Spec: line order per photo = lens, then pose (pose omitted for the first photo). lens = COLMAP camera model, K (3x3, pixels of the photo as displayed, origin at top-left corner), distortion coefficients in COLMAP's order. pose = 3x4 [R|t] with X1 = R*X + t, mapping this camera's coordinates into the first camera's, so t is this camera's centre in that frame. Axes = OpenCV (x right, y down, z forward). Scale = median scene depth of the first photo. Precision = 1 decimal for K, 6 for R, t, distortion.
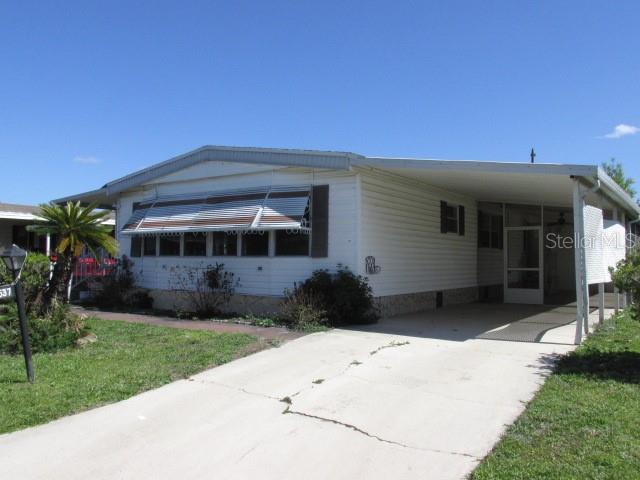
lens RADIAL K [[530.2, 0, 321.0], [0, 530.2, 242.6], [0, 0, 1]] dist [-0.027937, 0.000785]
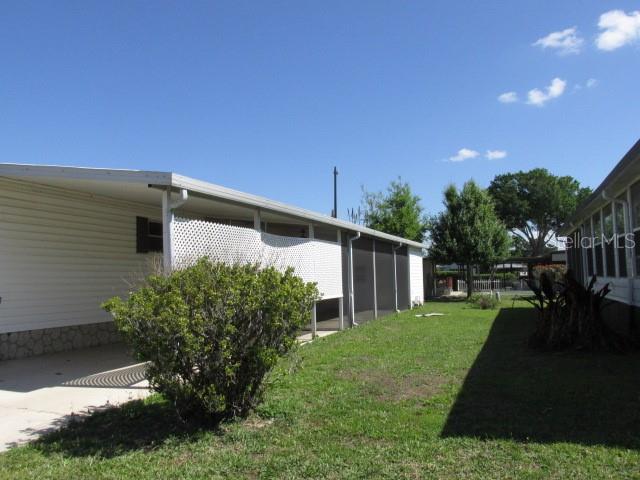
lens RADIAL K [[530.2, 0, 317.4], [0, 530.2, 237.4], [0, 0, 1]] dist [-0.027937, 0.000785]
pose [[0.980729, 0.000302, 0.195371, 0.347887], [0.008609, 0.998961, -0.044760, -0.003102], [-0.195182, 0.045579, 0.979707, 0.088422]]
